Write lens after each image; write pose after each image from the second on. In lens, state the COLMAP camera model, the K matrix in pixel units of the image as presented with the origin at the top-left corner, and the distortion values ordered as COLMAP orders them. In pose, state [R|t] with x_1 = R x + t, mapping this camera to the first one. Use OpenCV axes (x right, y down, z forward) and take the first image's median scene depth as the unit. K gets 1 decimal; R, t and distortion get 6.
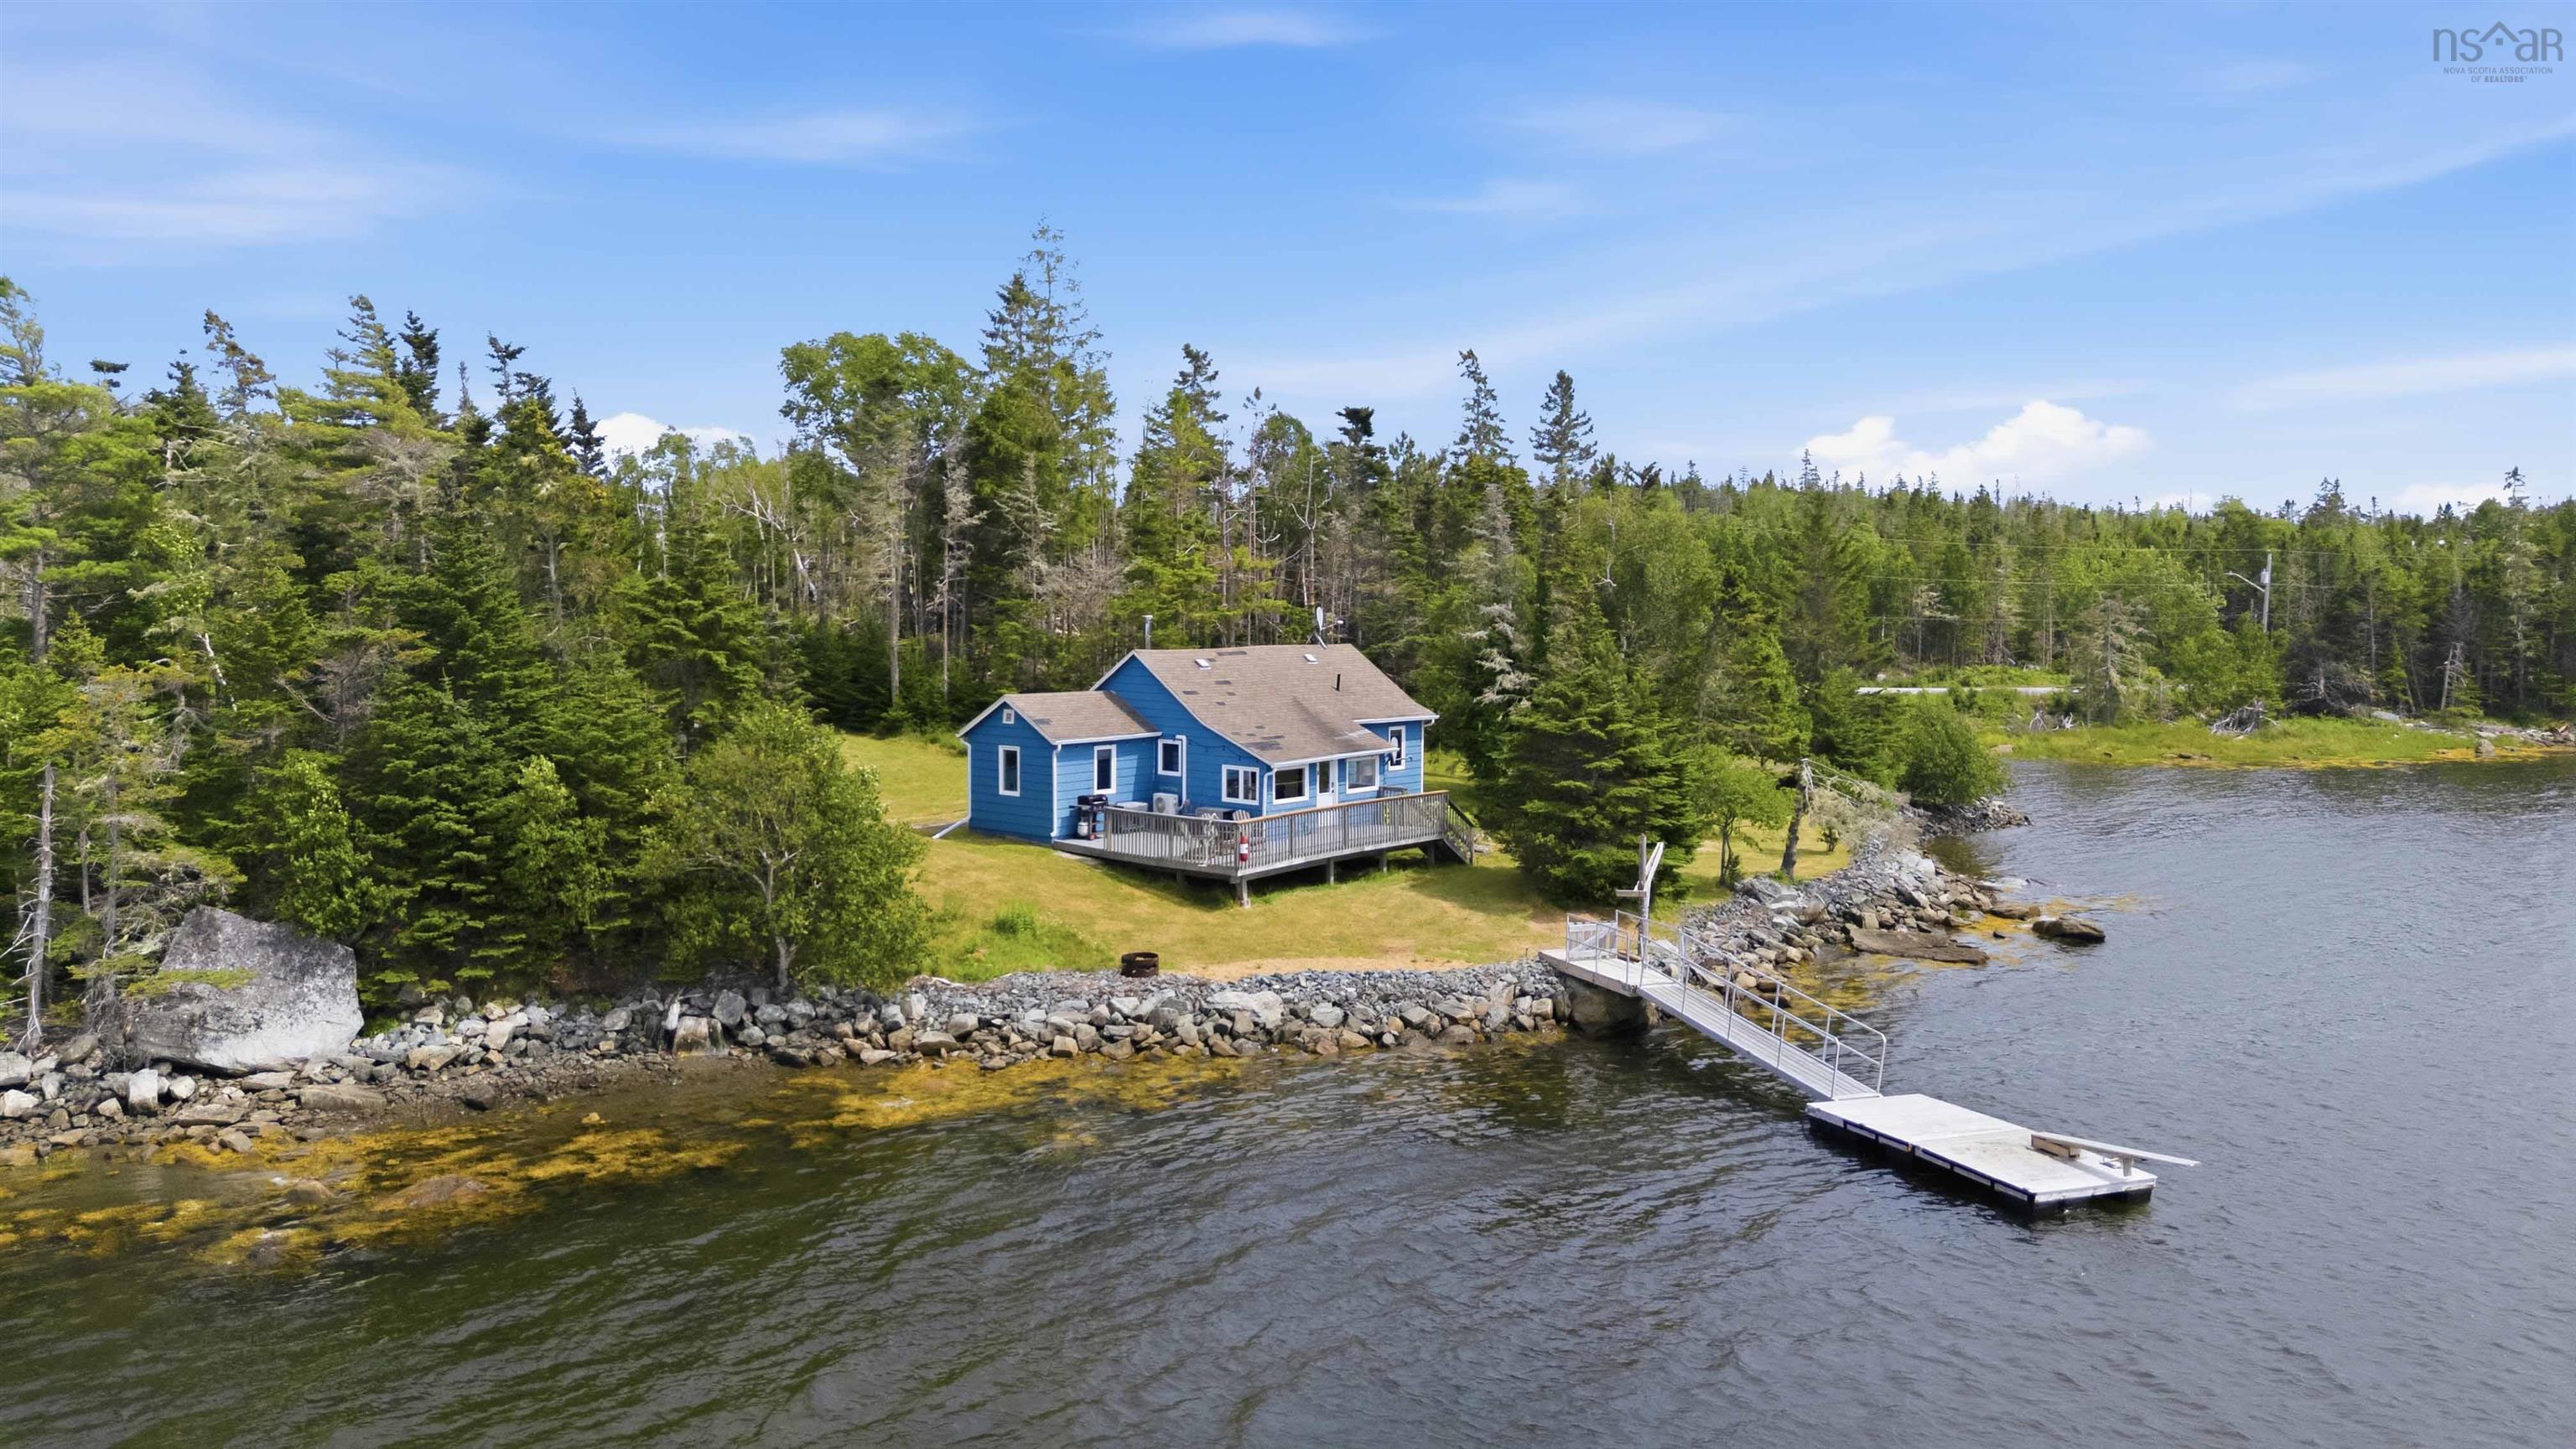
lens RADIAL K [[1908.6, 0, 1303.9], [0, 1908.6, 714.1], [0, 0, 1]] dist [0.051257, -0.032188]
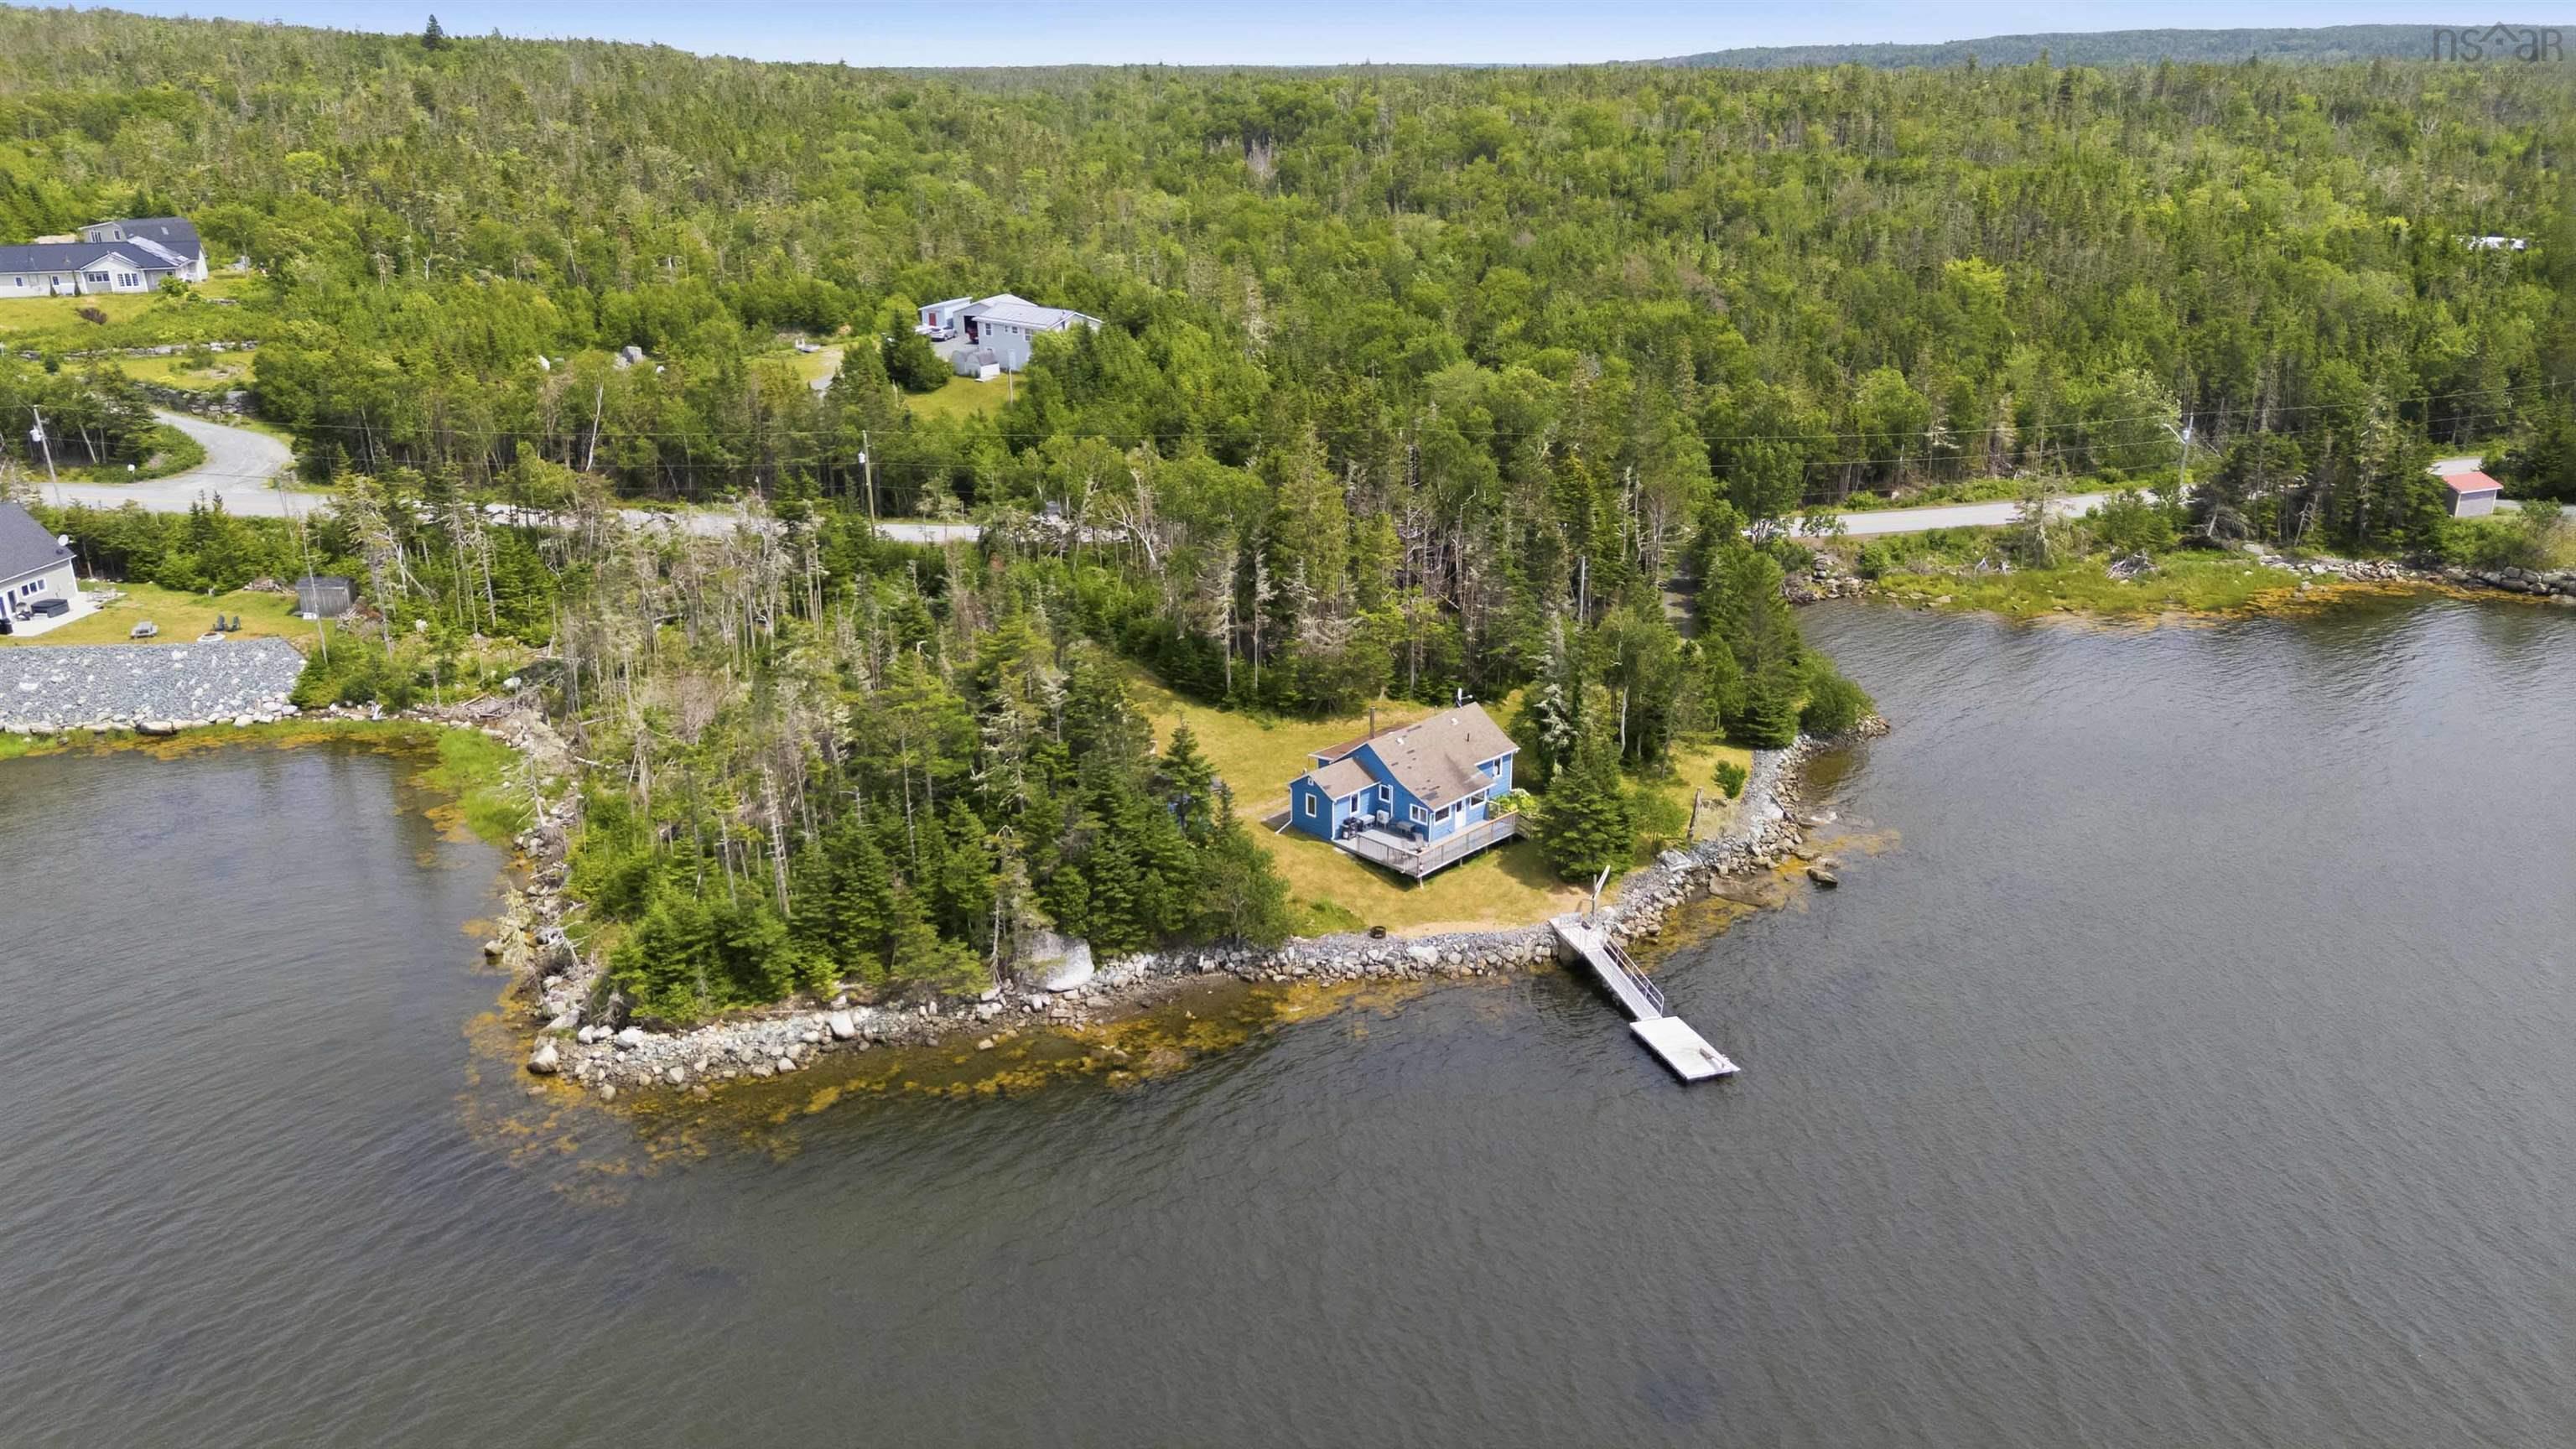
lens RADIAL K [[1908.6, 0, 1270.4], [0, 1908.6, 726.4], [0, 0, 1]] dist [0.051257, -0.032188]
pose [[0.995084, 0.018990, -0.097195, 0.007512], [0.007982, 0.962872, 0.269840, -0.688040], [0.098710, -0.269289, 0.957987, -1.122623]]
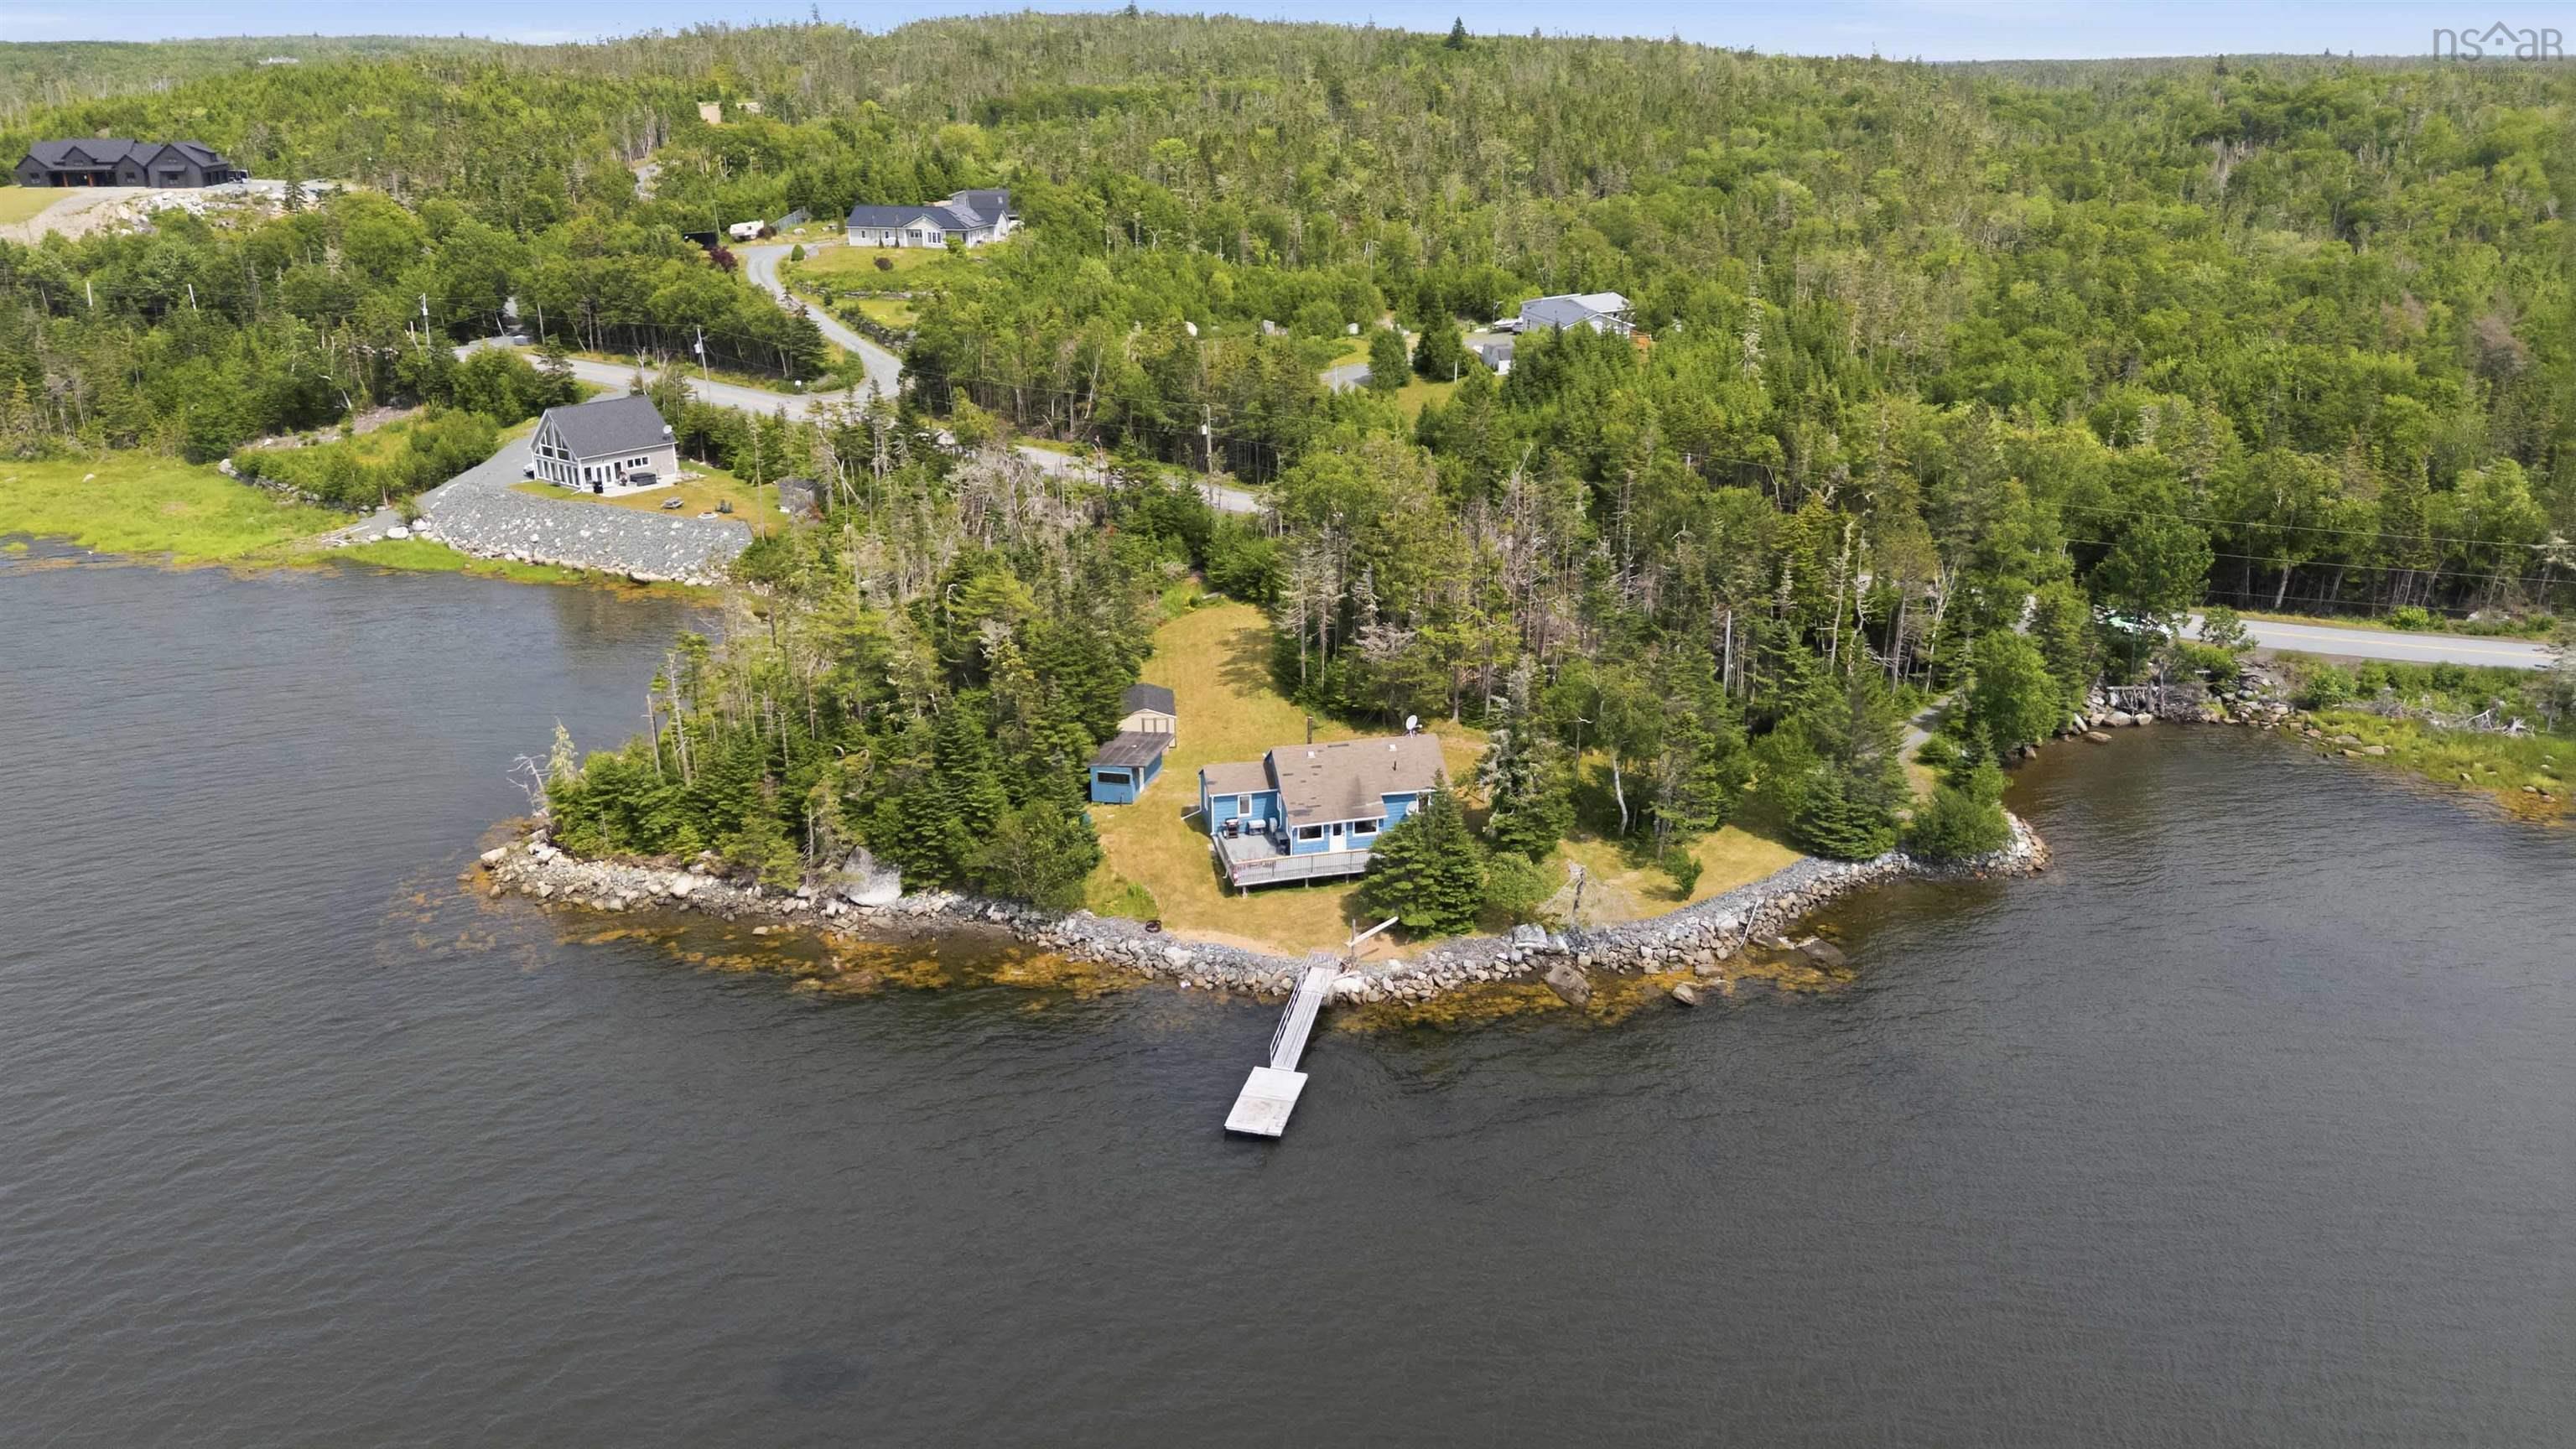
lens RADIAL K [[1908.6, 0, 1283.7], [0, 1908.6, 722.4], [0, 0, 1]] dist [0.051257, -0.032188]
pose [[0.789507, 0.192188, -0.582874, 1.259555], [-0.029806, 0.960593, 0.276358, -0.709295], [0.613017, -0.200813, 0.764123, -0.633909]]
